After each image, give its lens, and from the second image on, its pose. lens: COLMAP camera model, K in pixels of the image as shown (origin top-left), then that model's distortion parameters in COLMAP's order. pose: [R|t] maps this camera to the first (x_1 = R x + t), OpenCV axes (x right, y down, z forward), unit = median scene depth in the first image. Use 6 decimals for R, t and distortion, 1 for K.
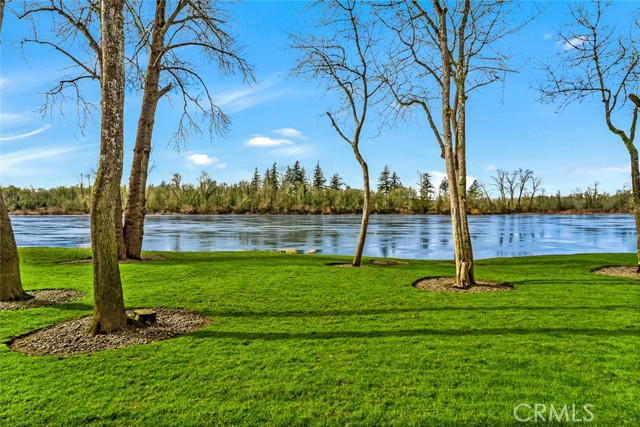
lens RADIAL K [[294.2, 0, 312.4], [0, 294.2, 212.8], [0, 0, 1]] dist [0.018781, -0.000552]
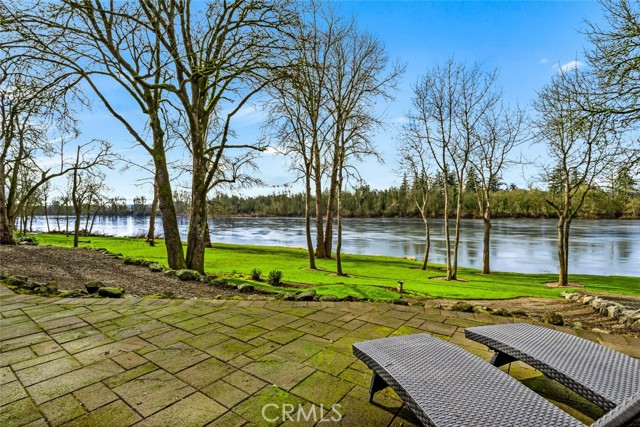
lens RADIAL K [[291.6, 0, 321.8], [0, 291.6, 214.0], [0, 0, 1]] dist [0.040331, -0.021436]
pose [[0.886875, -0.000169, -0.462010, 0.034749], [0.003996, 0.999965, 0.007305, -0.017565], [0.461993, -0.008325, 0.886844, -0.089534]]
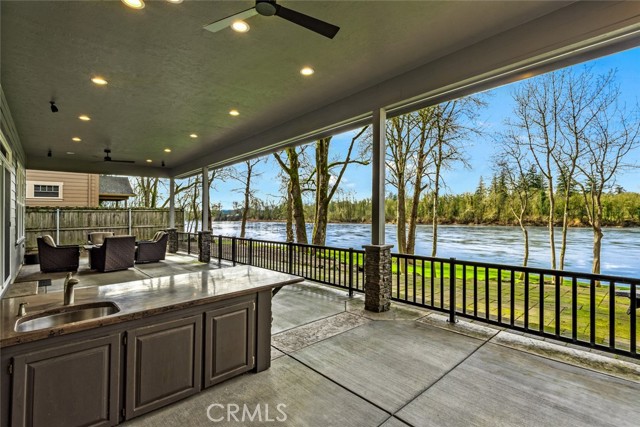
lens RADIAL K [[294.7, 0, 322.2], [0, 294.7, 217.6], [0, 0, 1]] dist [0.033529, -0.018657]
pose [[0.774348, -0.000458, -0.632760, 0.028390], [-0.000227, 0.999999, -0.001001, -0.018097], [0.632760, 0.000919, 0.774347, -0.110755]]
